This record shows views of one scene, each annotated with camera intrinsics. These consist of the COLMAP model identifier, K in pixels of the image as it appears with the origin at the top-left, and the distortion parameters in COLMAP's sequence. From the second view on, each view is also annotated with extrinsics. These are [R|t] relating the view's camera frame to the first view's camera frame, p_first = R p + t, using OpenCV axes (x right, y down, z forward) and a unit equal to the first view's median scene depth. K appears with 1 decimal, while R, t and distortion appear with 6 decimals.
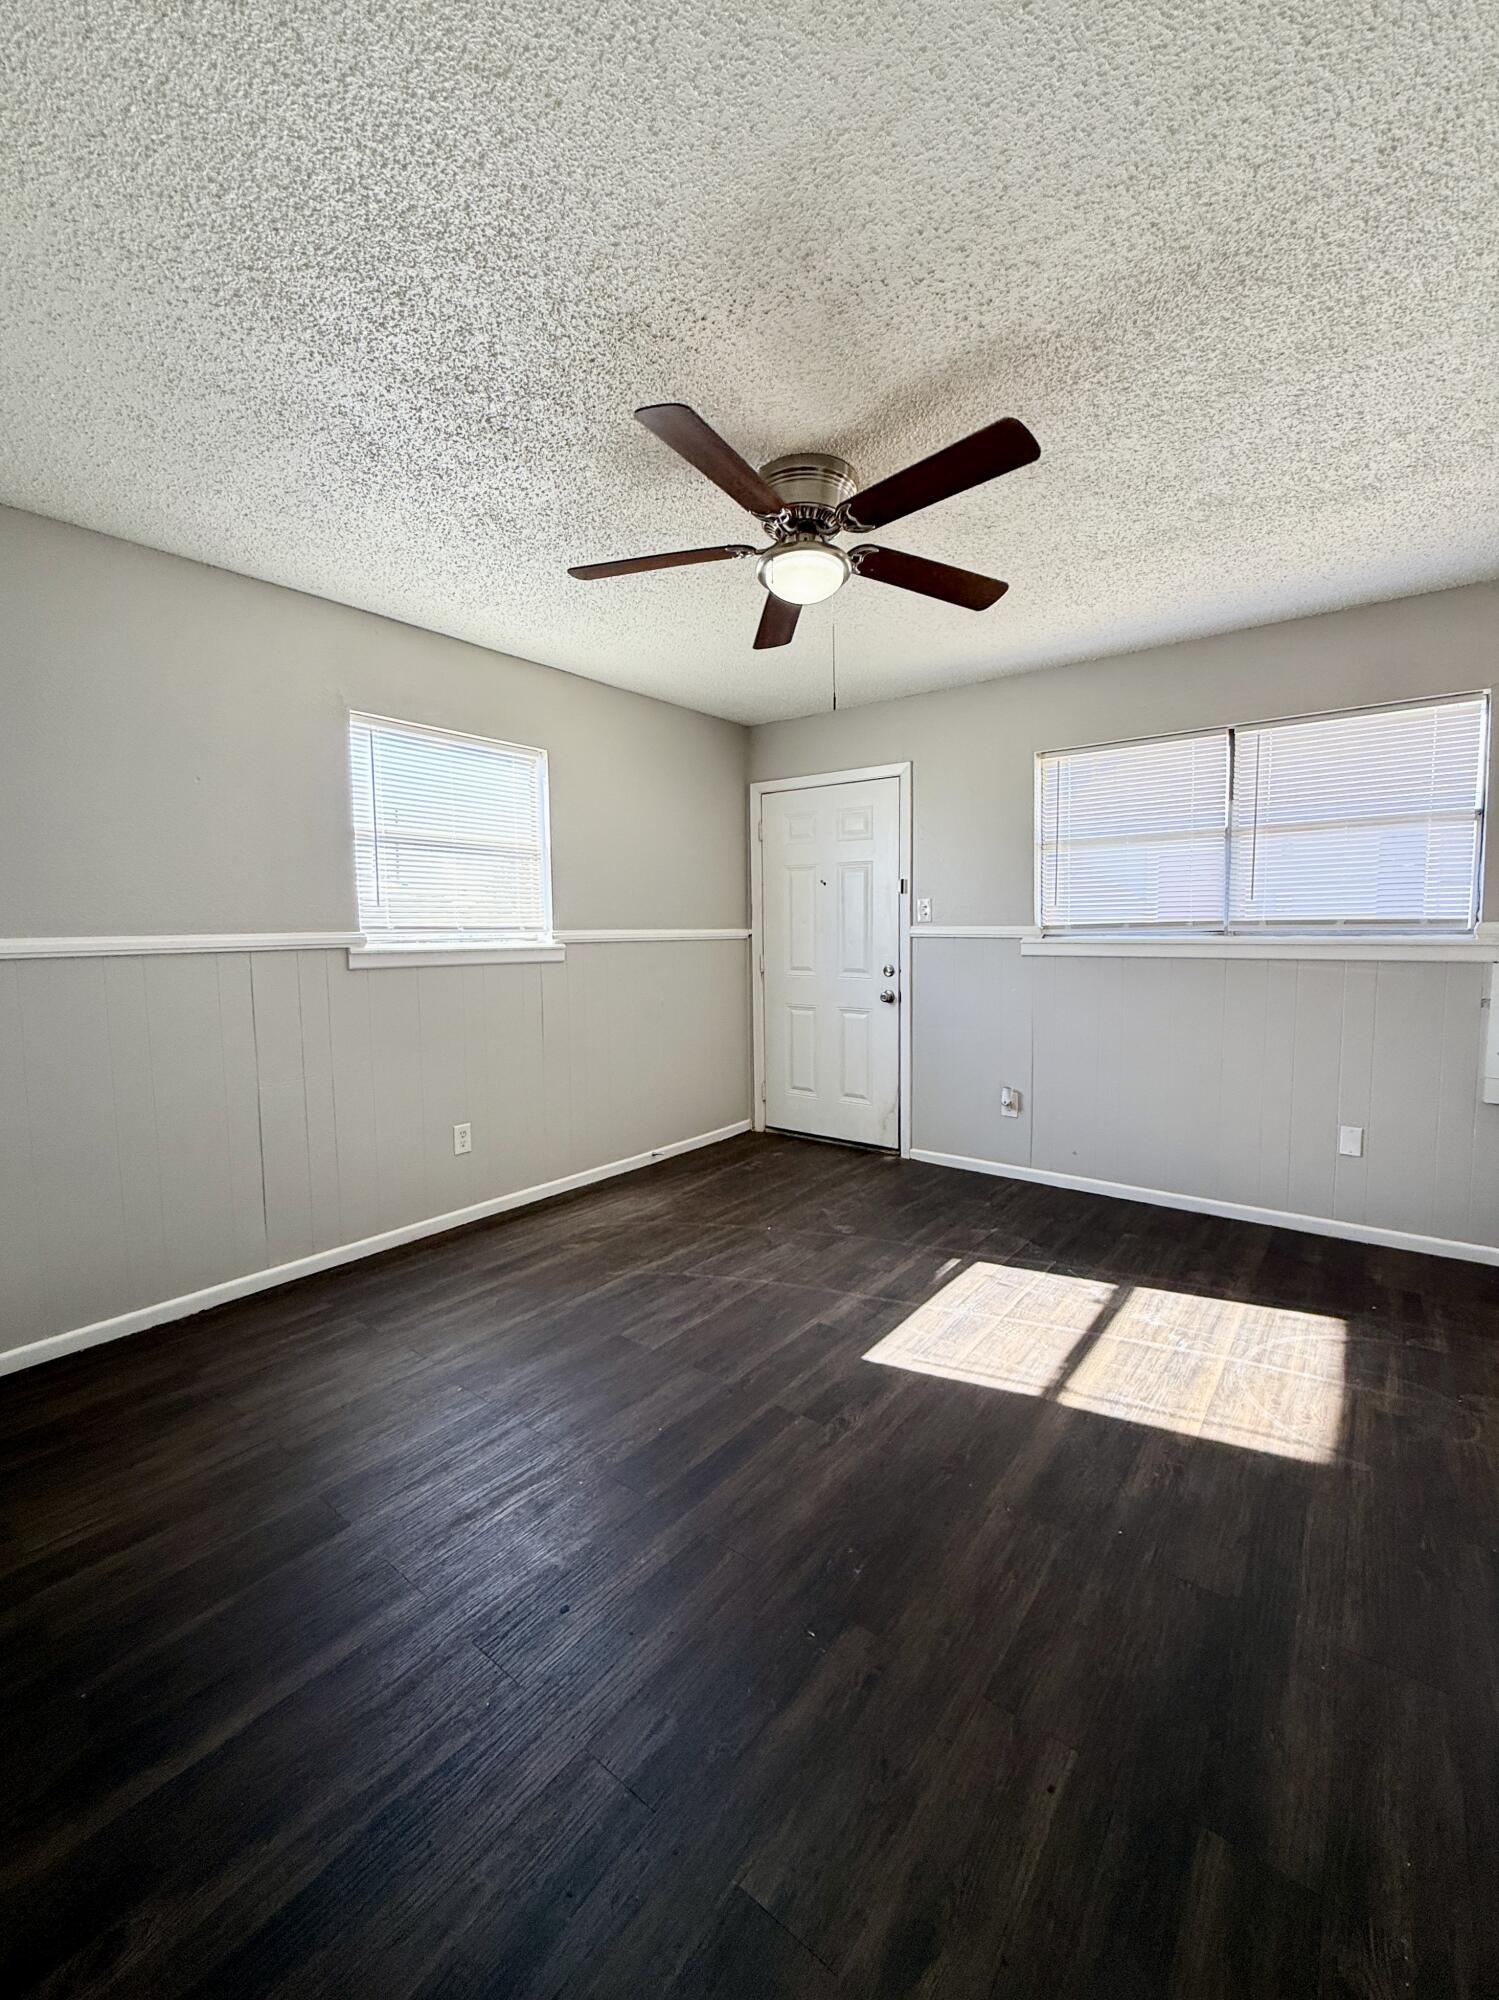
lens RADIAL K [[798.2, 0, 758.0], [0, 798.2, 996.0], [0, 0, 1]] dist [0.001115, -0.000087]
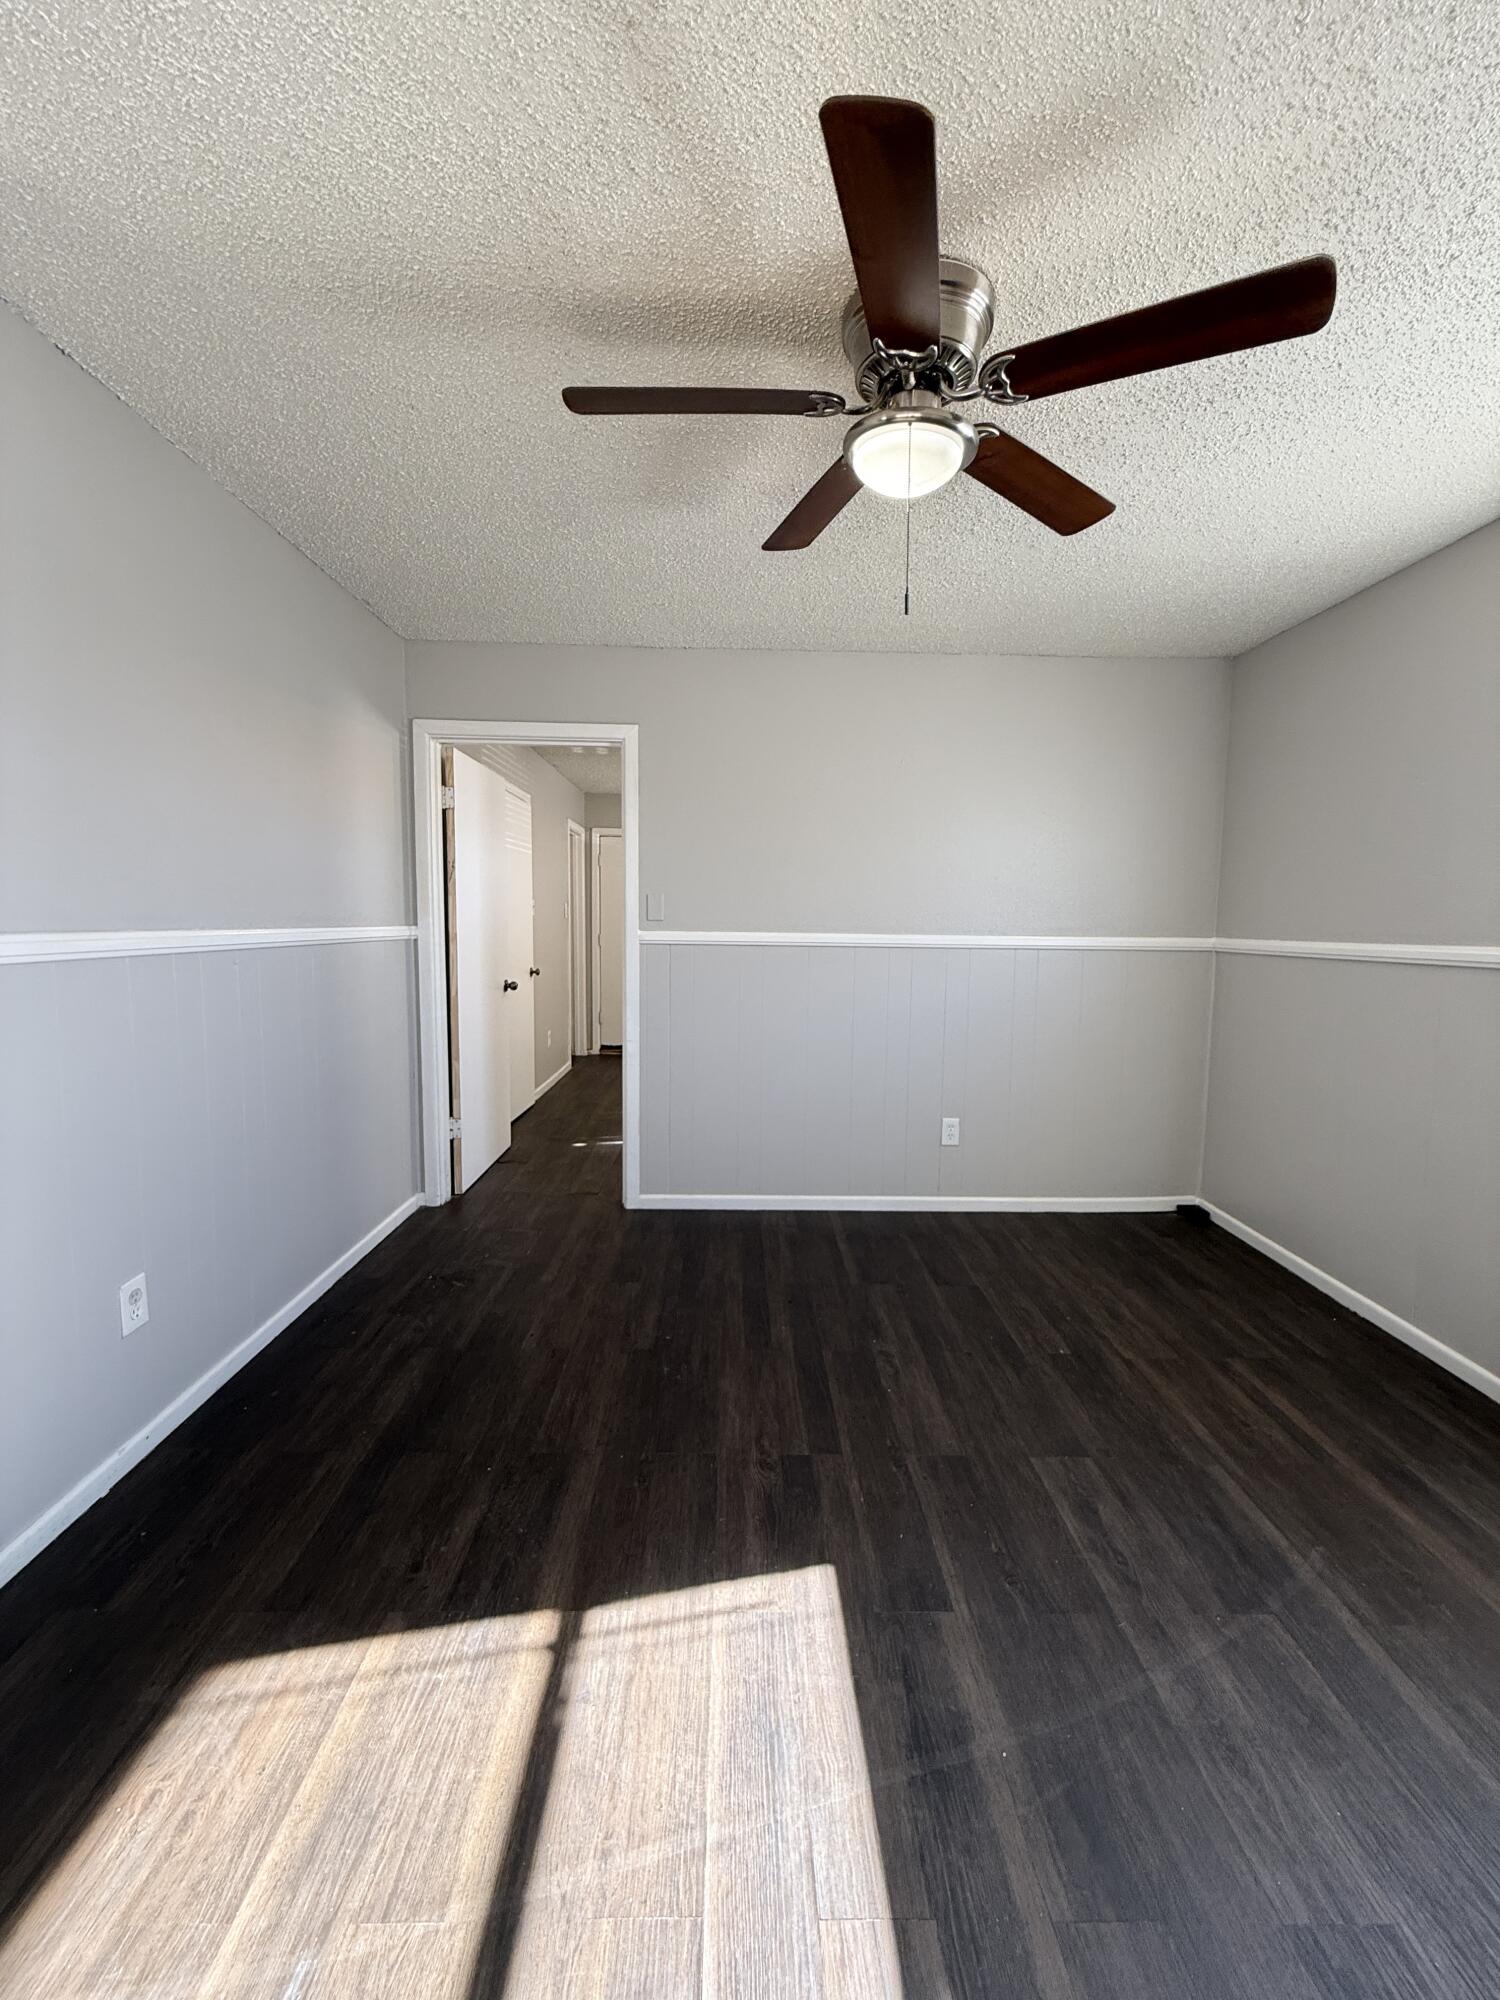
lens RADIAL K [[798.2, 0, 752.3], [0, 798.2, 998.4], [0, 0, 1]] dist [0.001115, -0.000087]
pose [[-0.775228, 0.060916, -0.628738, 0.630468], [-0.066549, 0.981924, 0.177190, -0.158352], [0.628167, 0.179205, -0.757161, 1.490041]]
